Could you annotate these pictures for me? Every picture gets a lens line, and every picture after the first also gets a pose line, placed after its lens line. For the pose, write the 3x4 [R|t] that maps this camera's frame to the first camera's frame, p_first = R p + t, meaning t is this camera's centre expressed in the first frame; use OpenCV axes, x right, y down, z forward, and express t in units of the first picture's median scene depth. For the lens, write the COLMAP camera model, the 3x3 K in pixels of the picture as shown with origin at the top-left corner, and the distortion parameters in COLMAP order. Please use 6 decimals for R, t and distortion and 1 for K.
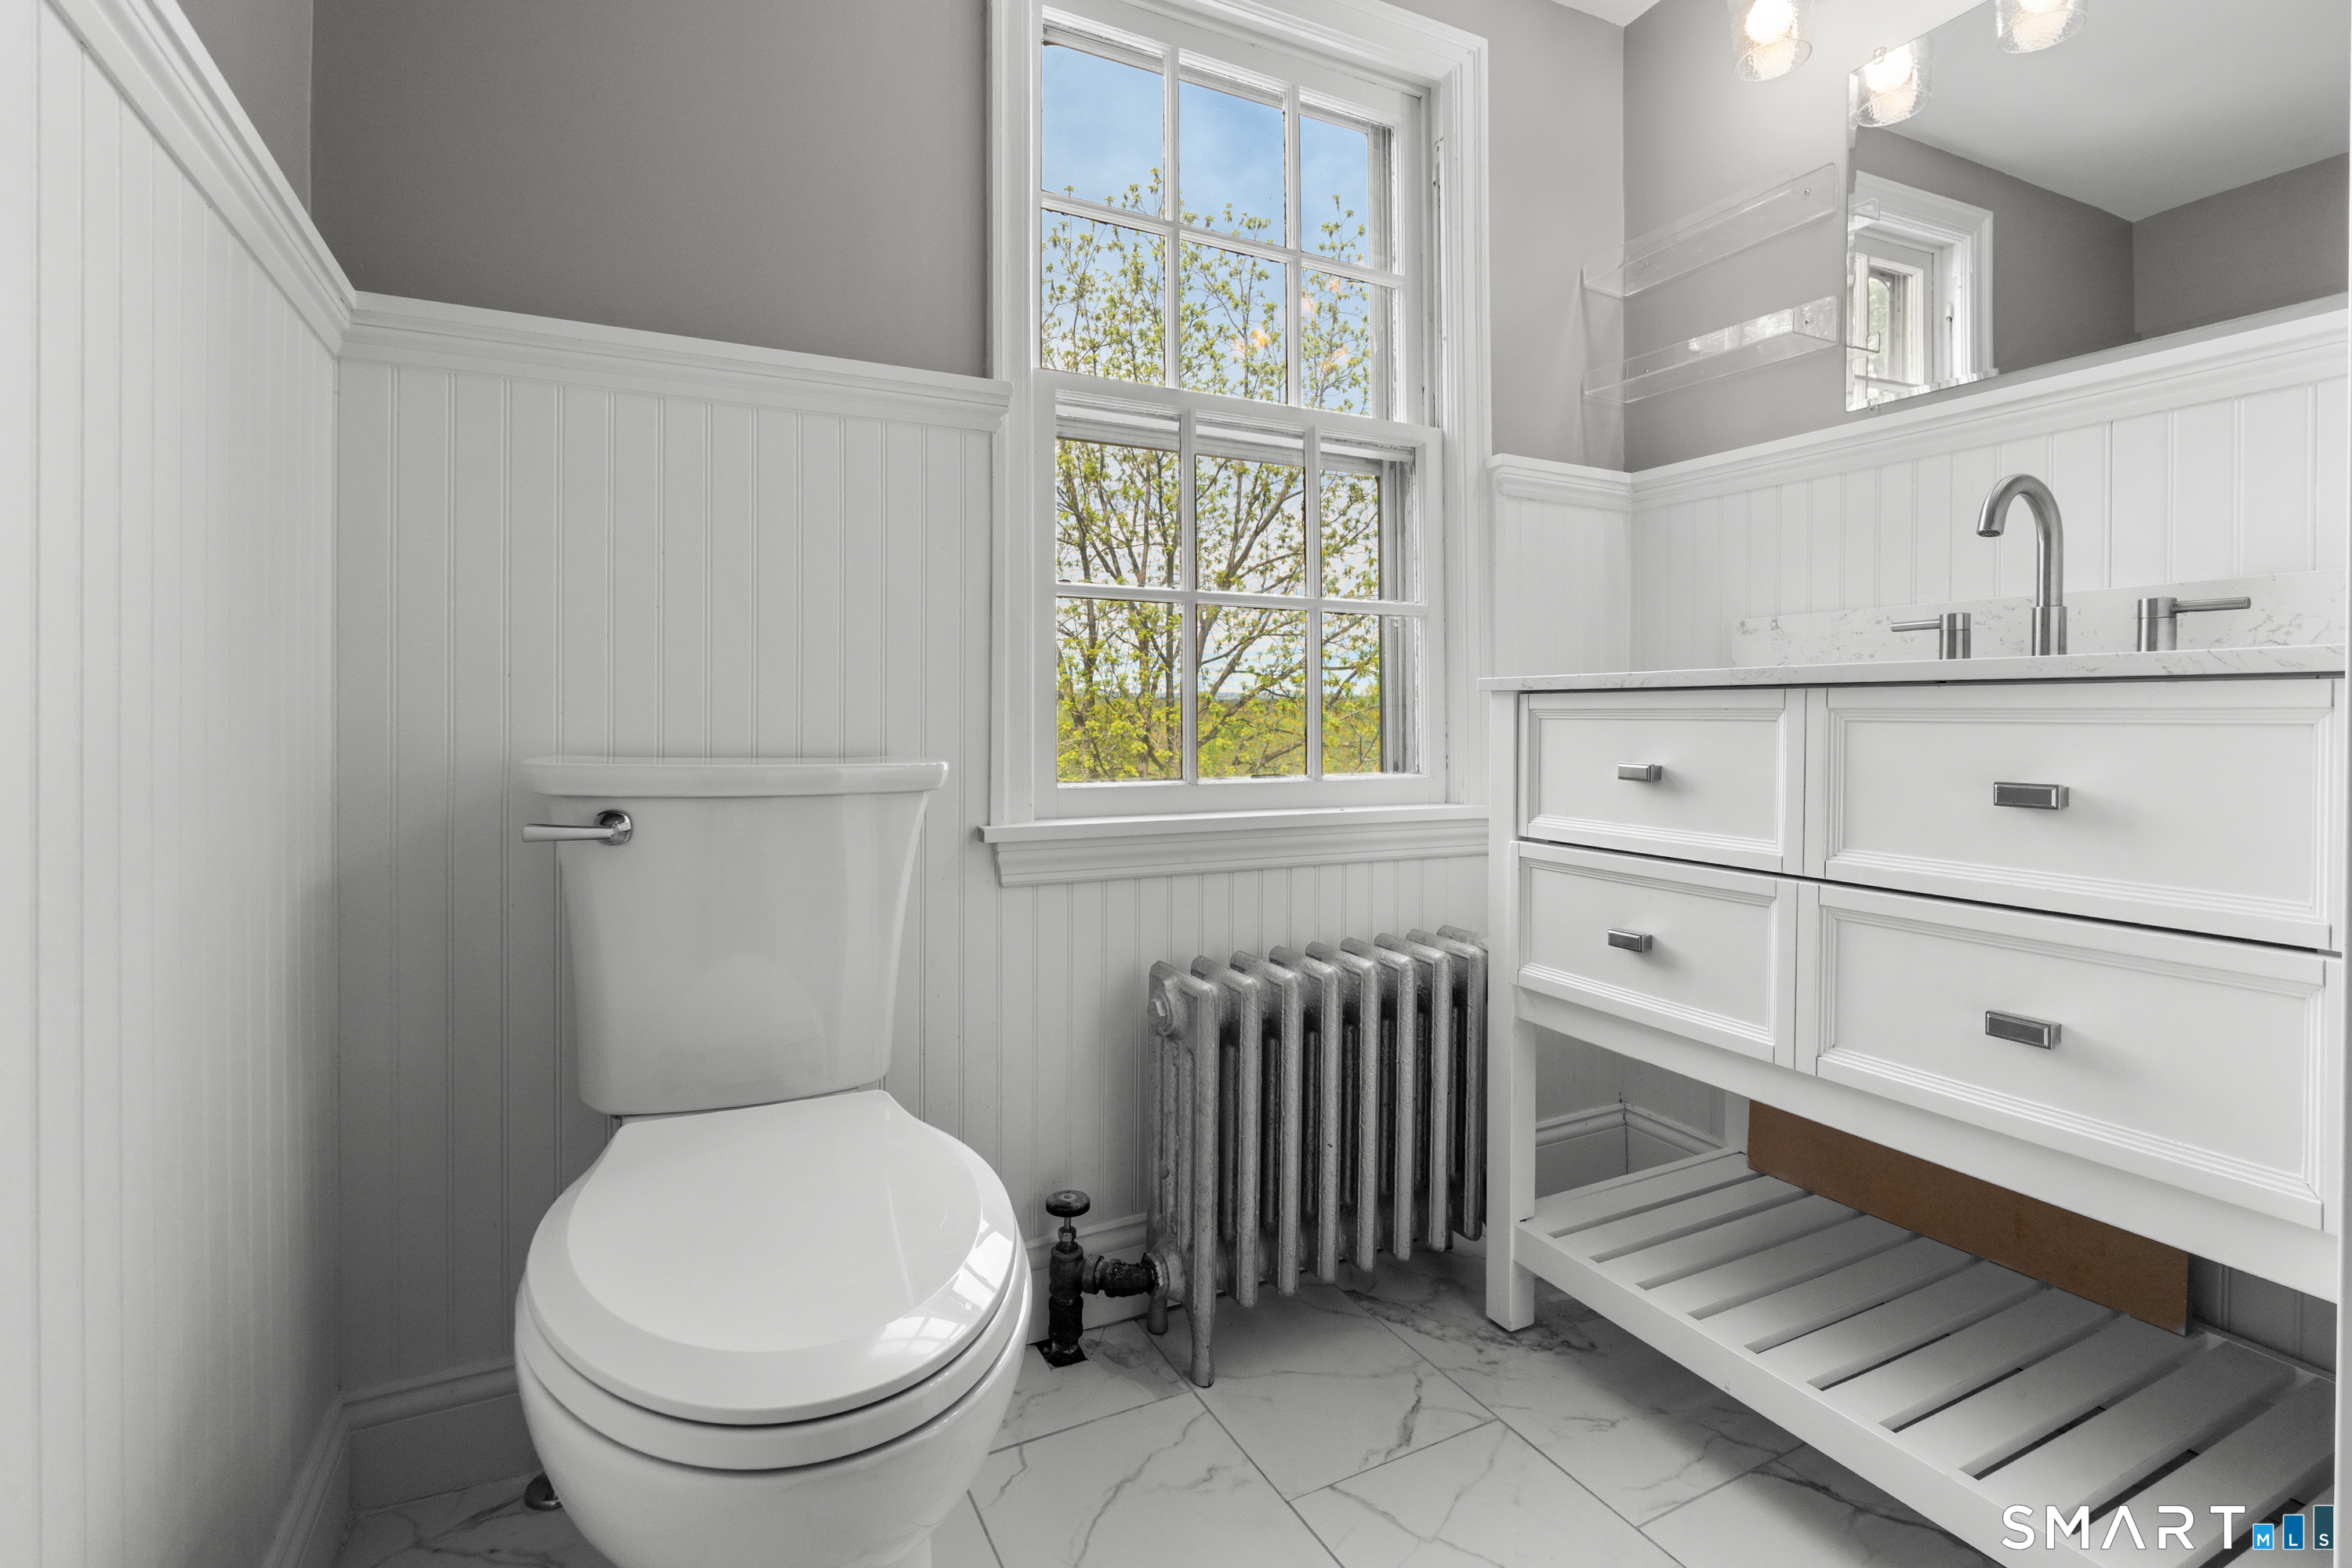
lens RADIAL K [[1070.5, 0, 1146.1], [0, 1070.5, 713.5], [0, 0, 1]] dist [-0.011620, 0.002162]
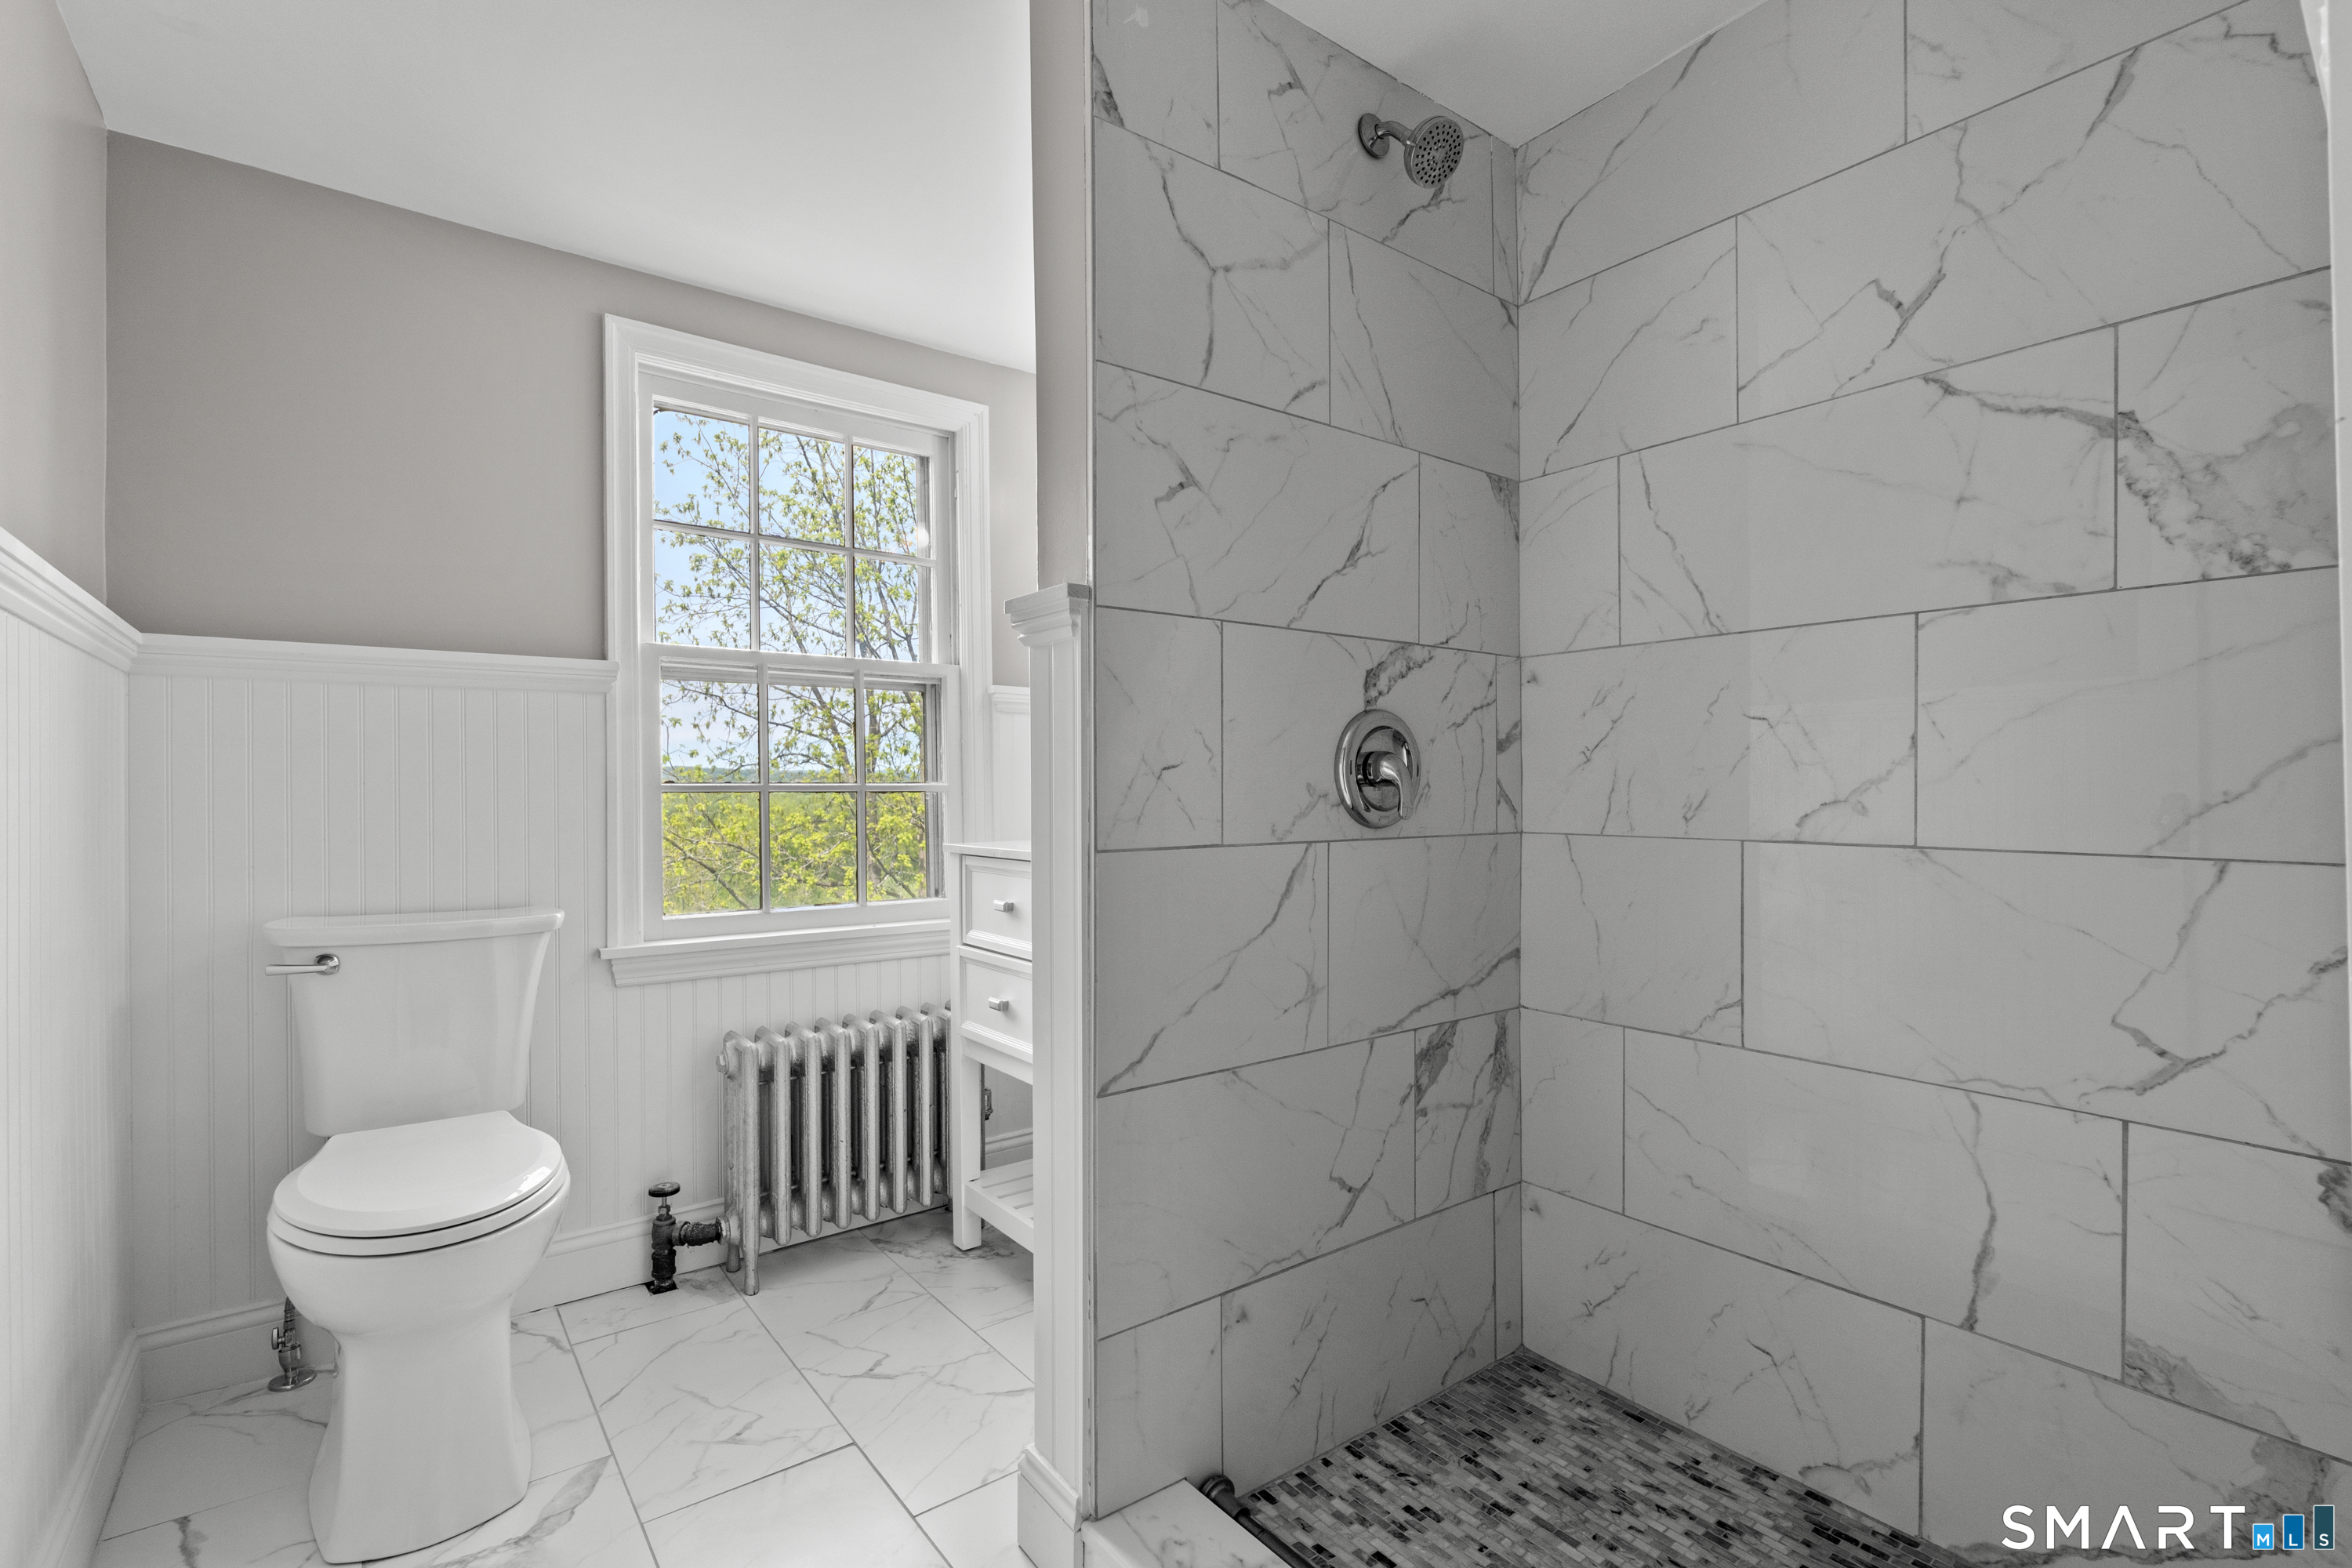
lens RADIAL K [[1070.5, 0, 1177.9], [0, 1070.5, 794.3], [0, 0, 1]] dist [-0.011620, 0.002162]
pose [[0.980376, -0.005522, 0.197059, 0.357625], [0.004668, 0.999978, 0.004801, -0.119591], [-0.197081, -0.003787, 0.980380, -0.665453]]
